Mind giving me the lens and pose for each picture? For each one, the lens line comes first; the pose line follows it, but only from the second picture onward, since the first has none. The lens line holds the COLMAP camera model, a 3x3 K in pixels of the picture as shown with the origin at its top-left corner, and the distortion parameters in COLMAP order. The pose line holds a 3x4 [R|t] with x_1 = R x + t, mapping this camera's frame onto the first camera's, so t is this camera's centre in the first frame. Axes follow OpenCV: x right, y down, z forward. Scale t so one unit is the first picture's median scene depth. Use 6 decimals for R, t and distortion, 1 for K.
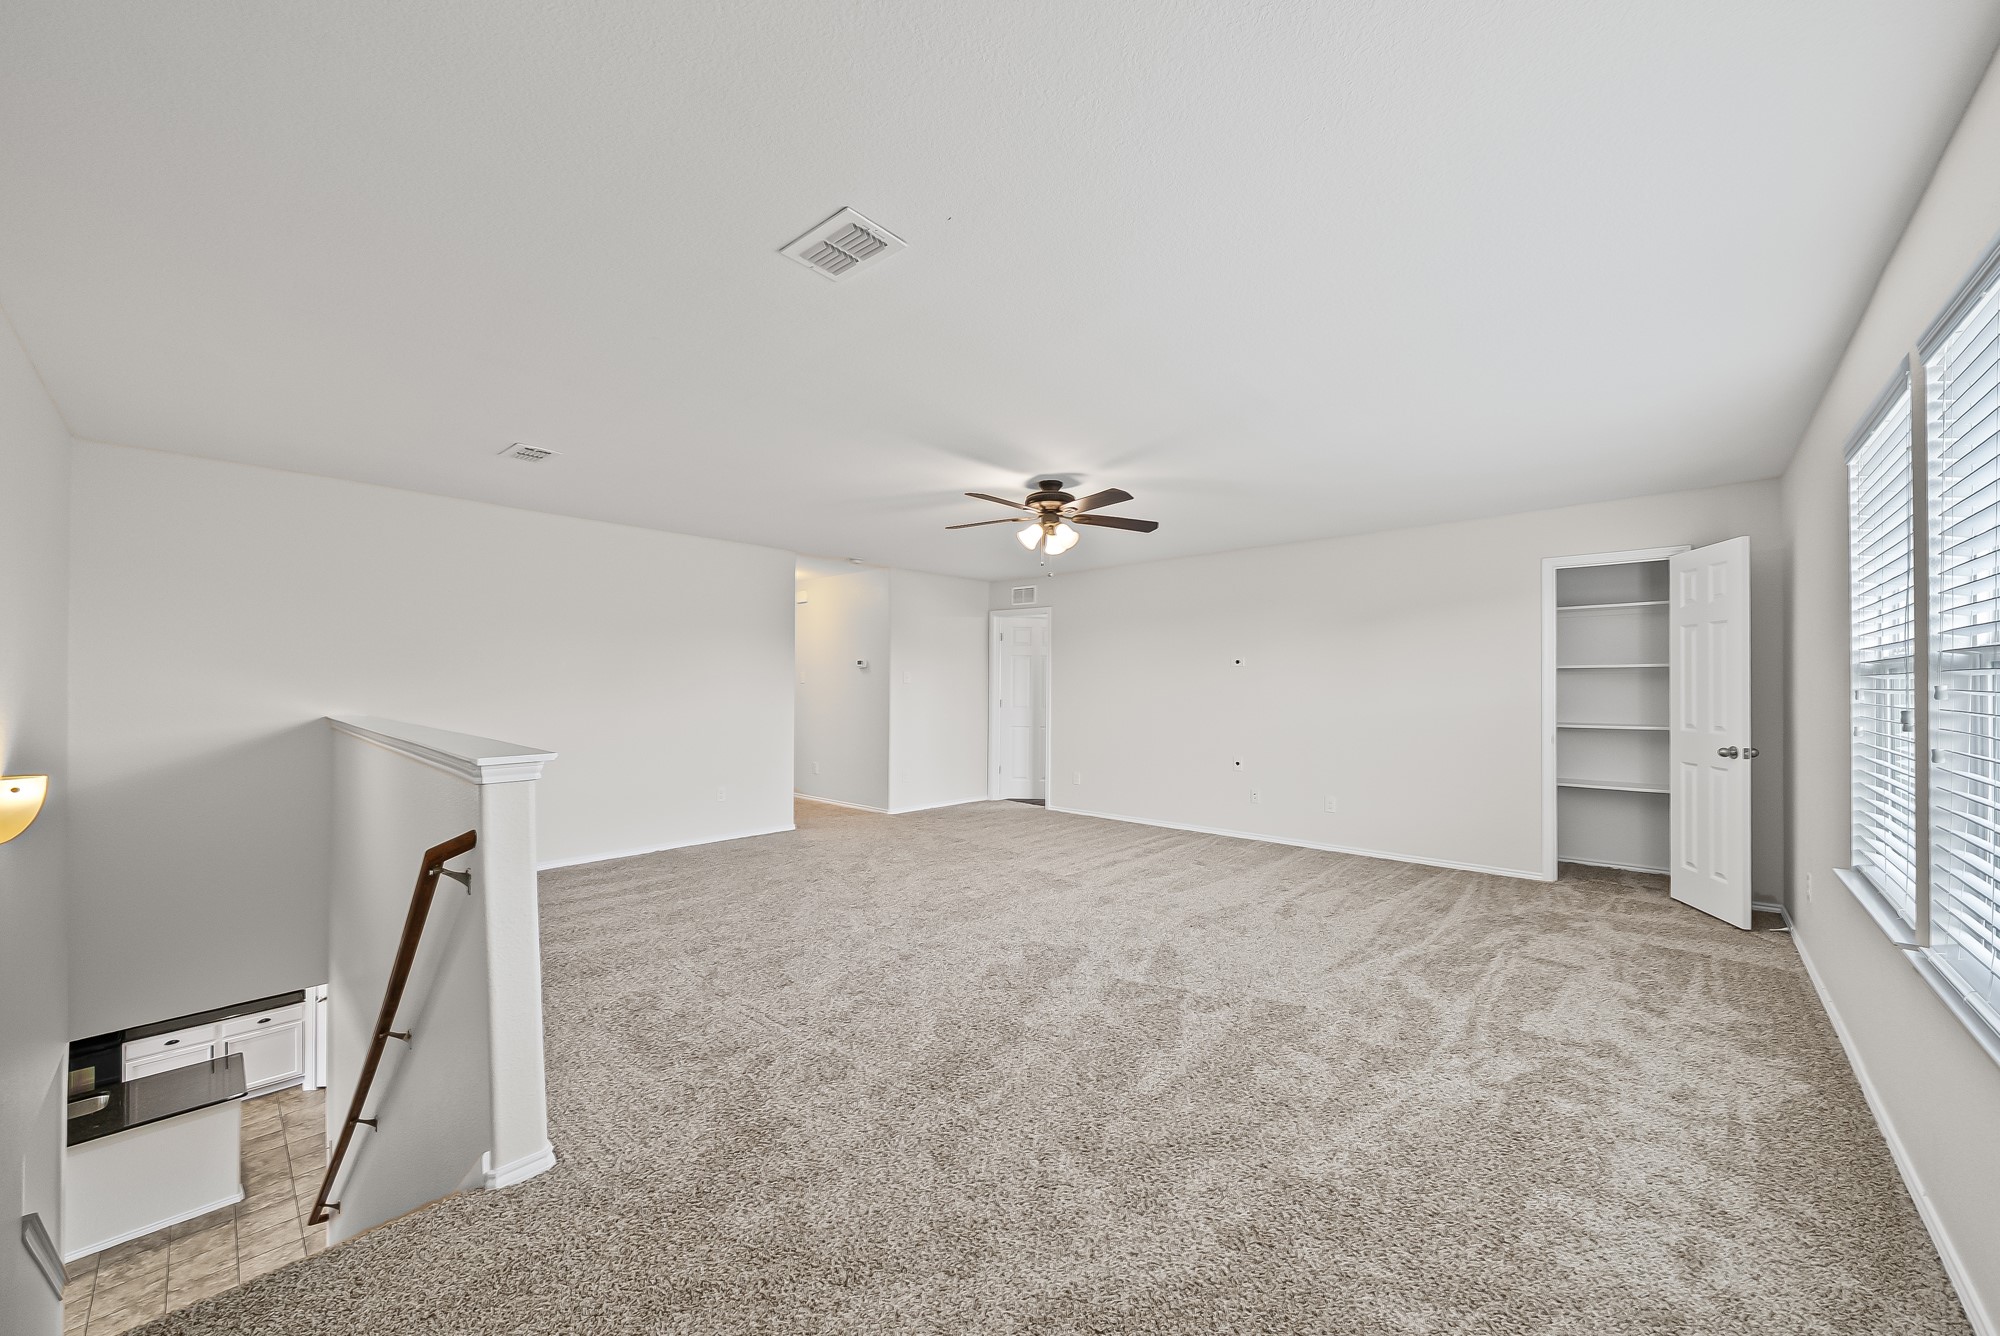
lens RADIAL K [[733.2, 0, 1005.1], [0, 733.2, 690.4], [0, 0, 1]] dist [0.000911, 0.000151]
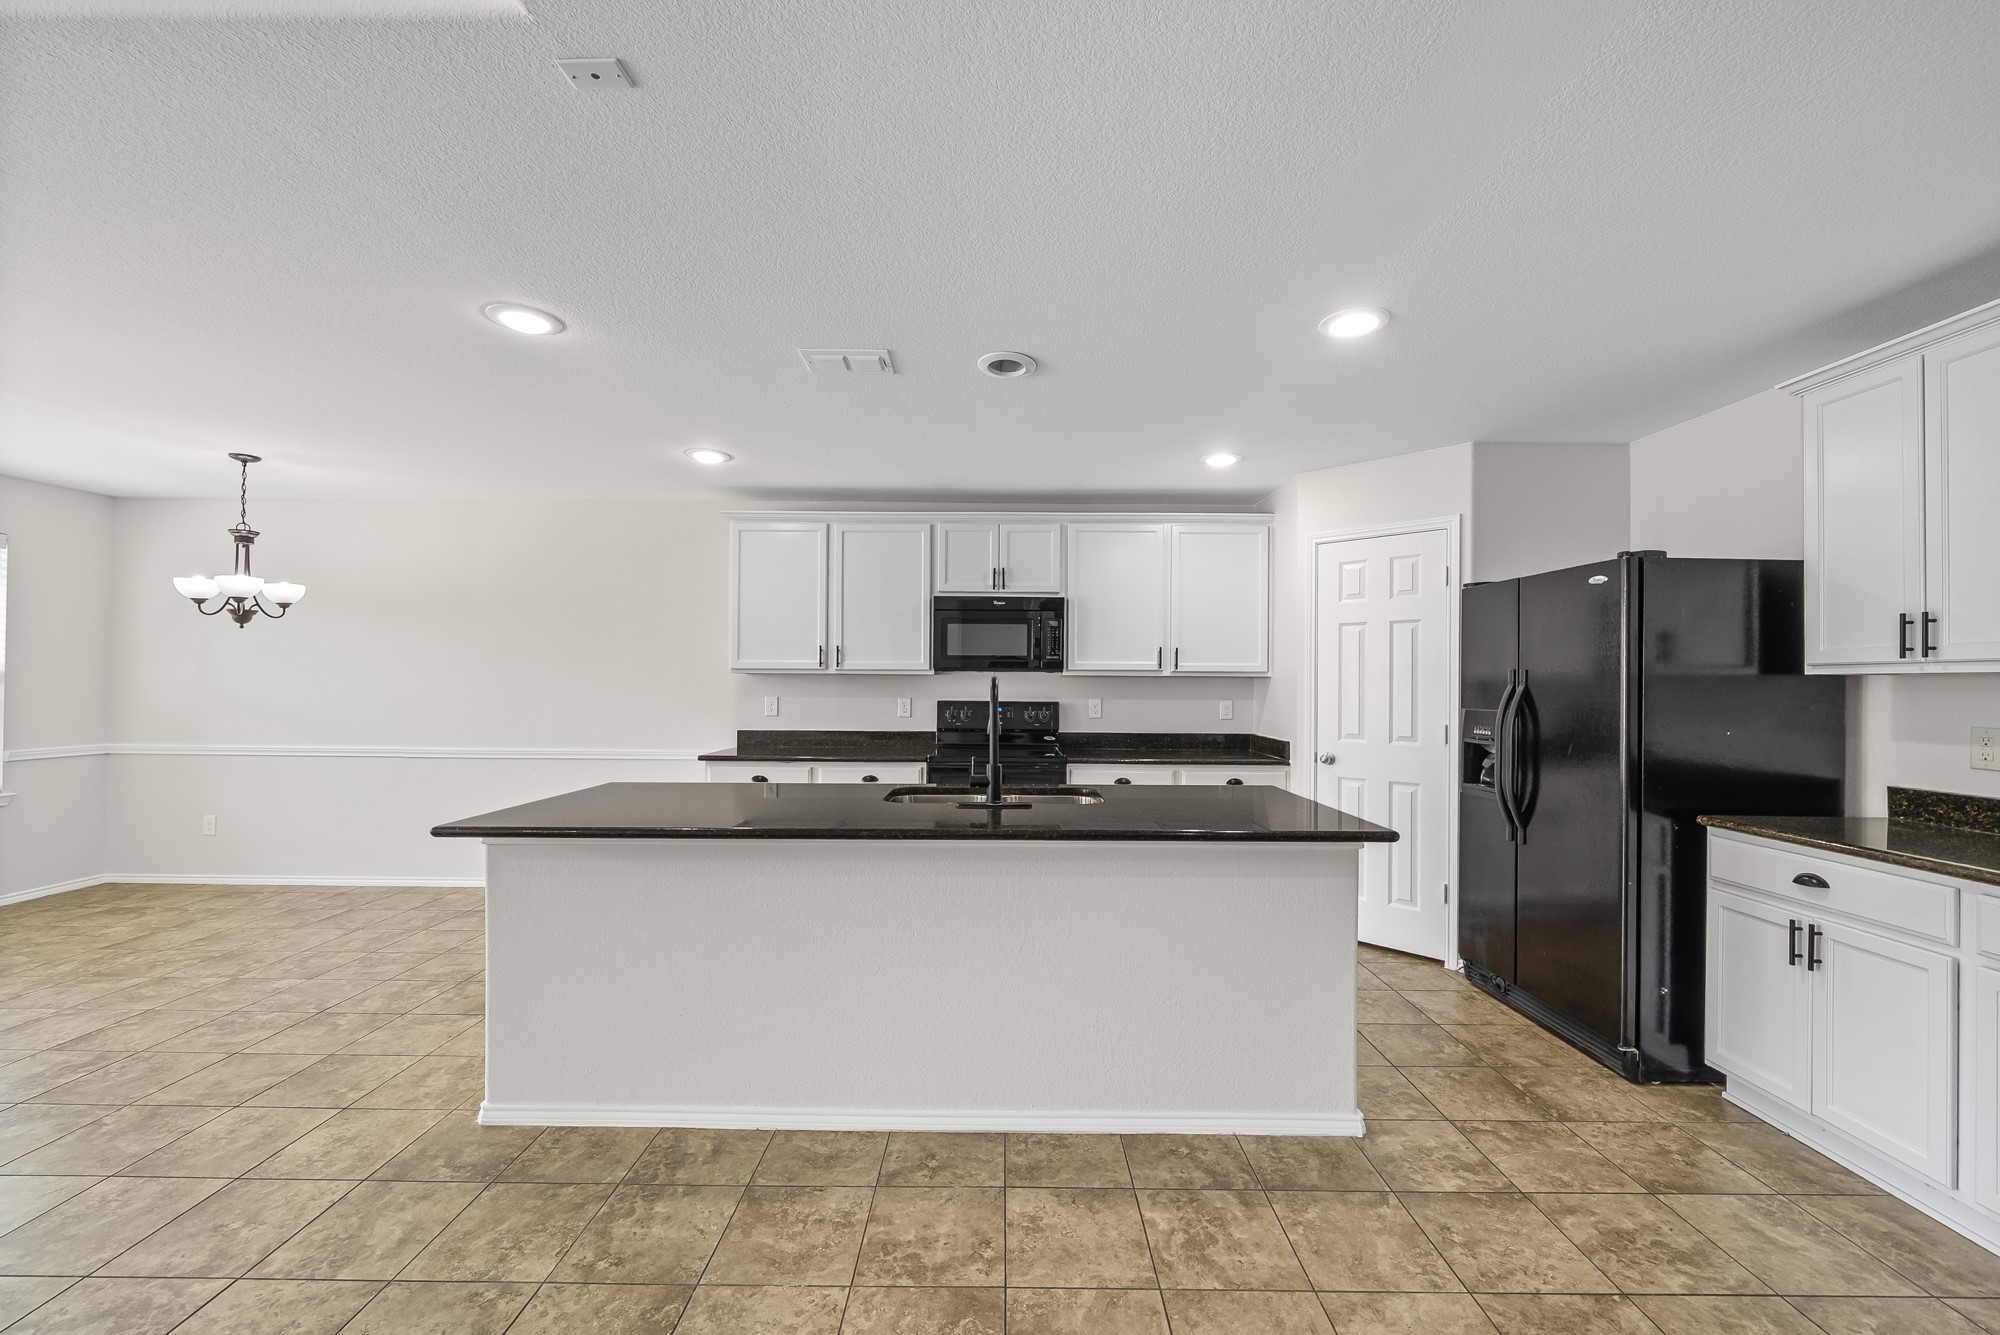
lens RADIAL K [[781.8, 0, 999.0], [0, 781.8, 677.4], [0, 0, 1]] dist [-0.002213, 0.000129]
pose [[0.666635, 0.000547, -0.745384, -0.823452], [-0.006472, 0.999966, -0.005054, 0.445380], [0.745357, 0.008194, 0.666616, 0.574285]]
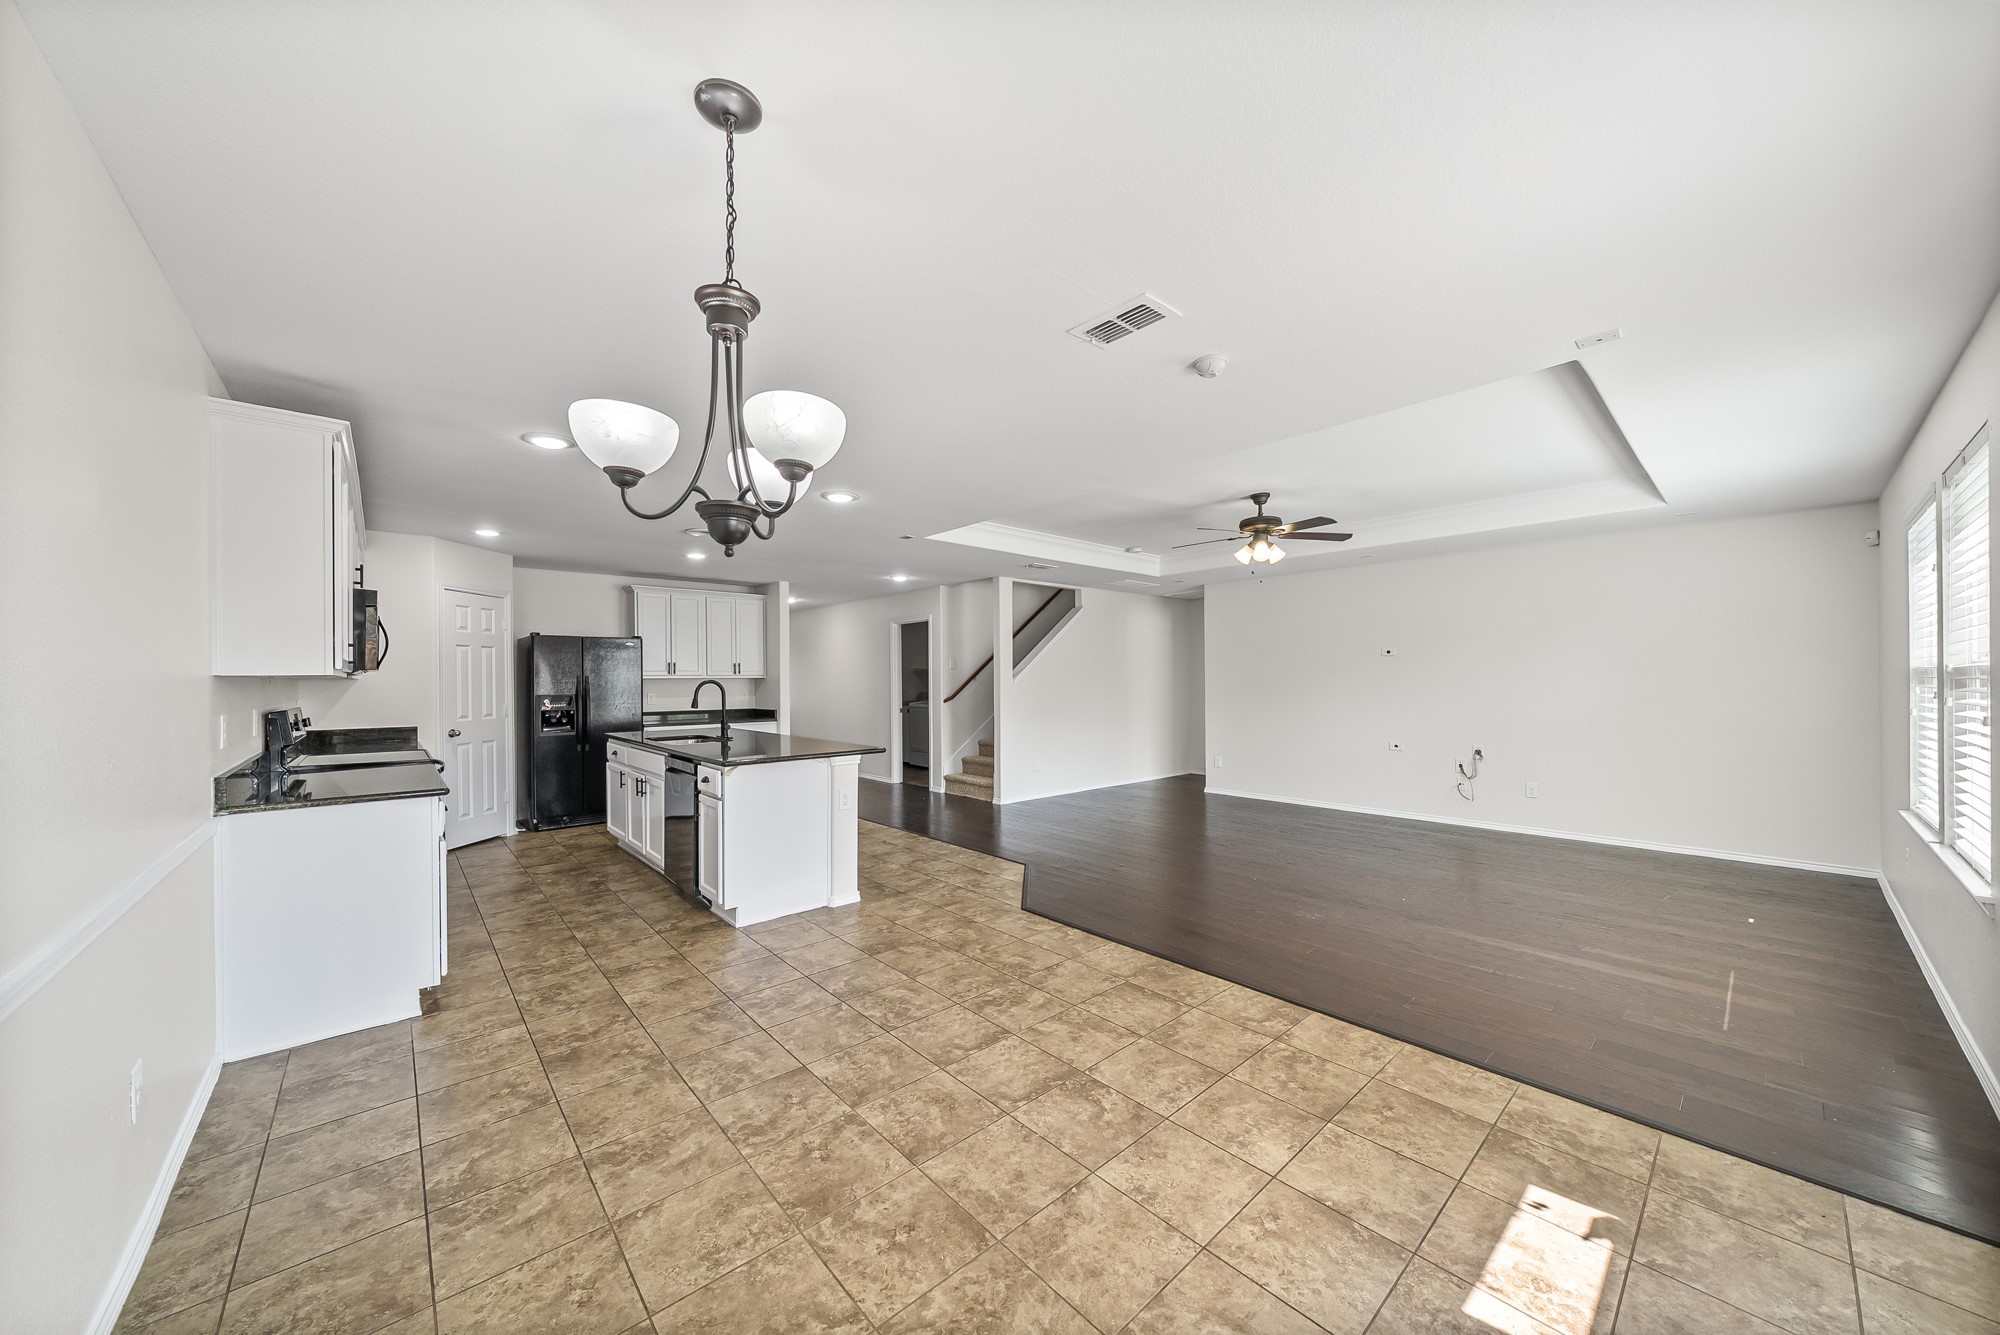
lens RADIAL K [[699.0, 0, 1002.8], [0, 699.0, 673.2], [0, 0, 1]] dist [-0.003072, 0.000246]
pose [[0.102176, 0.008120, 0.994733, -1.922108], [0.005884, 0.999944, -0.008767, 0.443930], [-0.994749, 0.006749, 0.102122, 0.431301]]
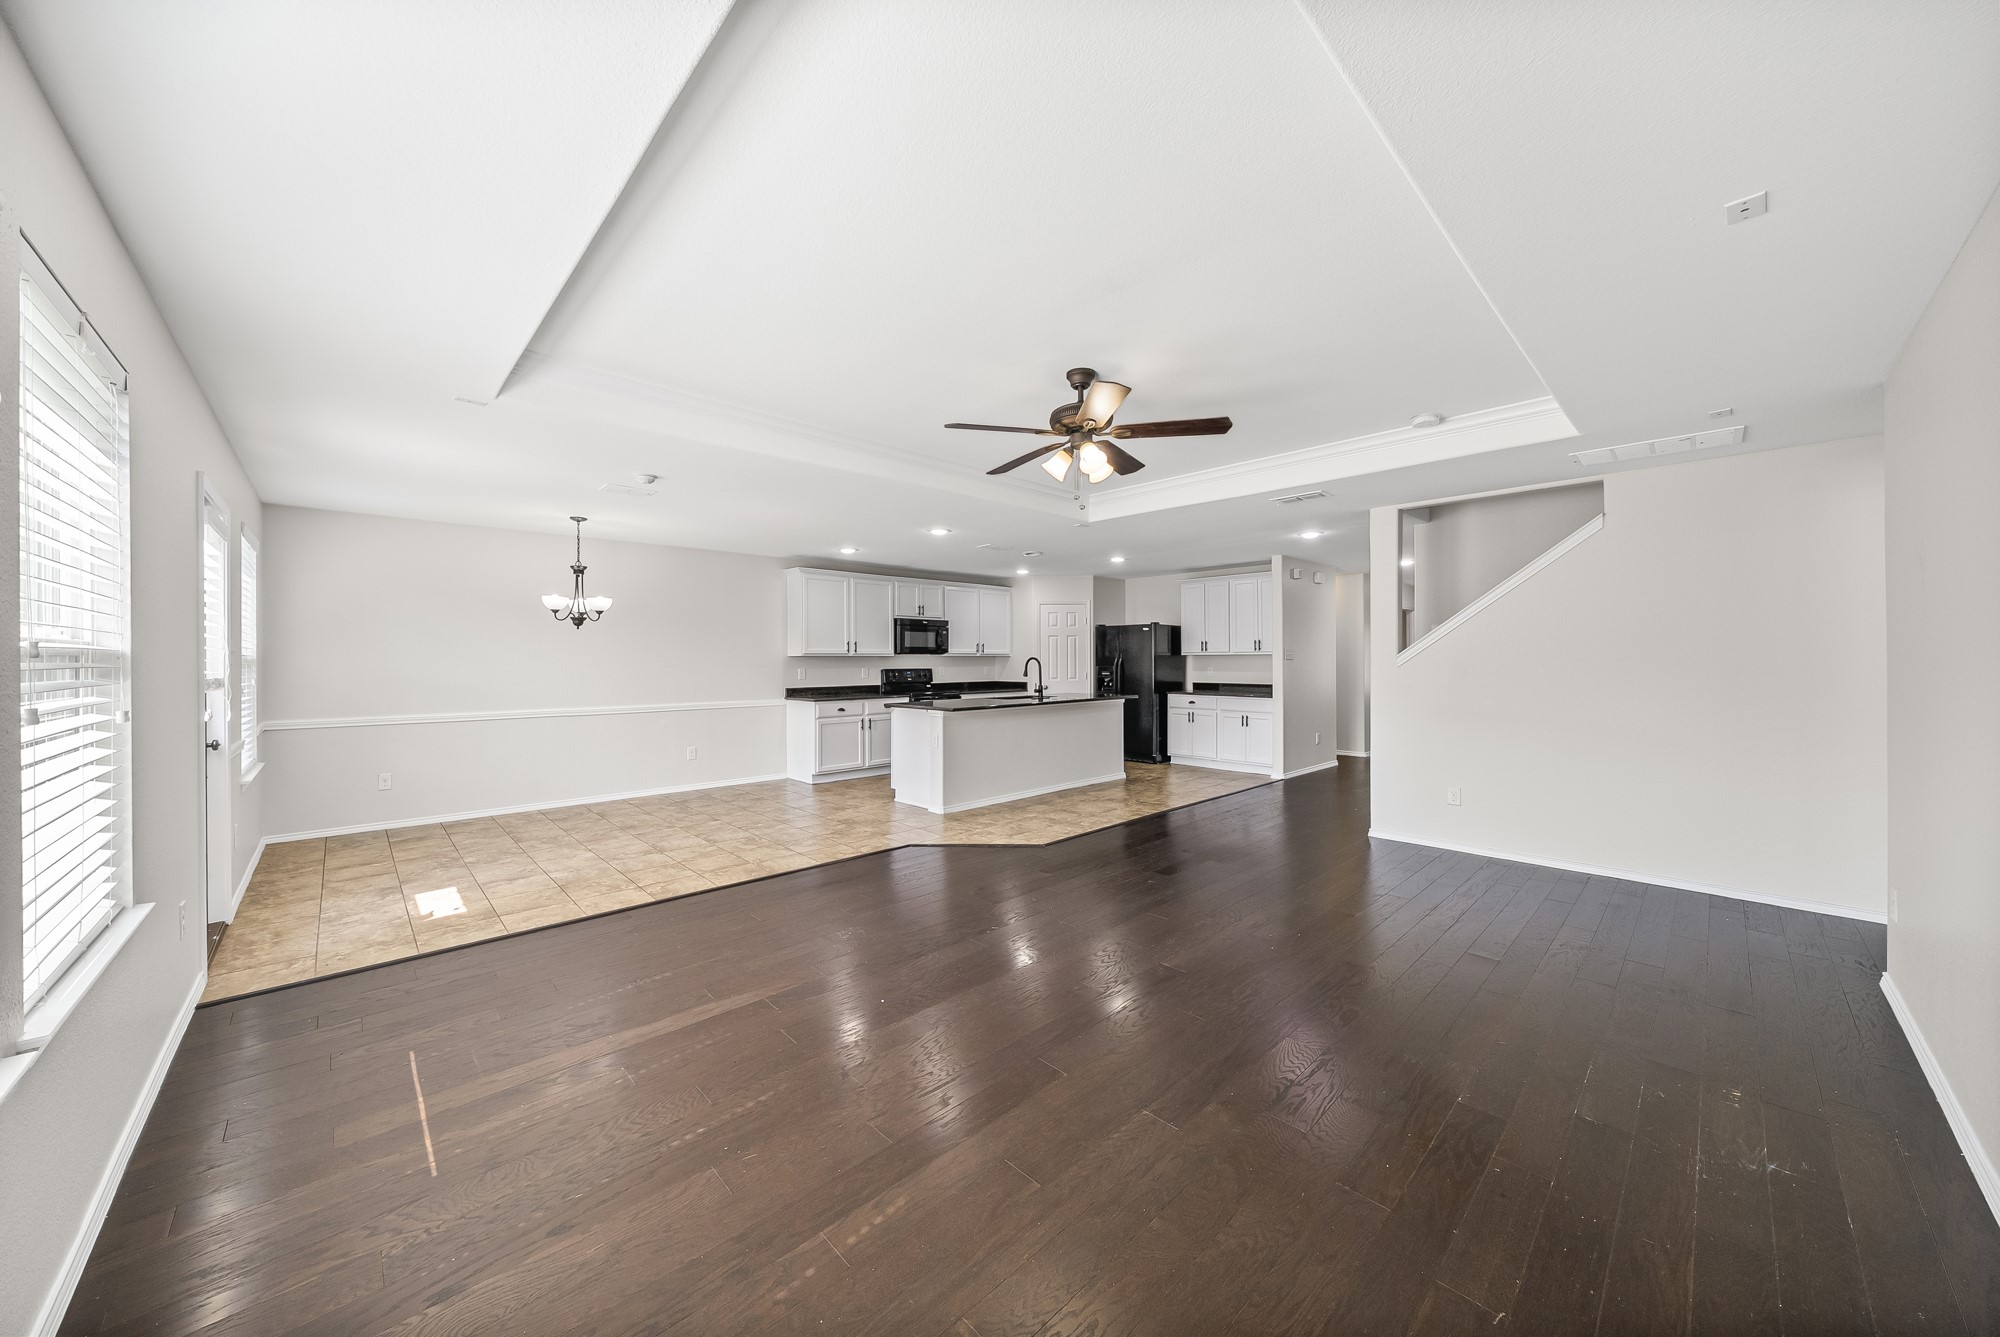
lens RADIAL K [[692.2, 0, 989.3], [0, 692.2, 664.1], [0, 0, 1]] dist [-0.003222, -0.000201]
pose [[0.996714, -0.002587, -0.080962, -1.123254], [0.003235, 0.999964, 0.007875, 0.444891], [0.080939, -0.008111, 0.996686, -0.293718]]
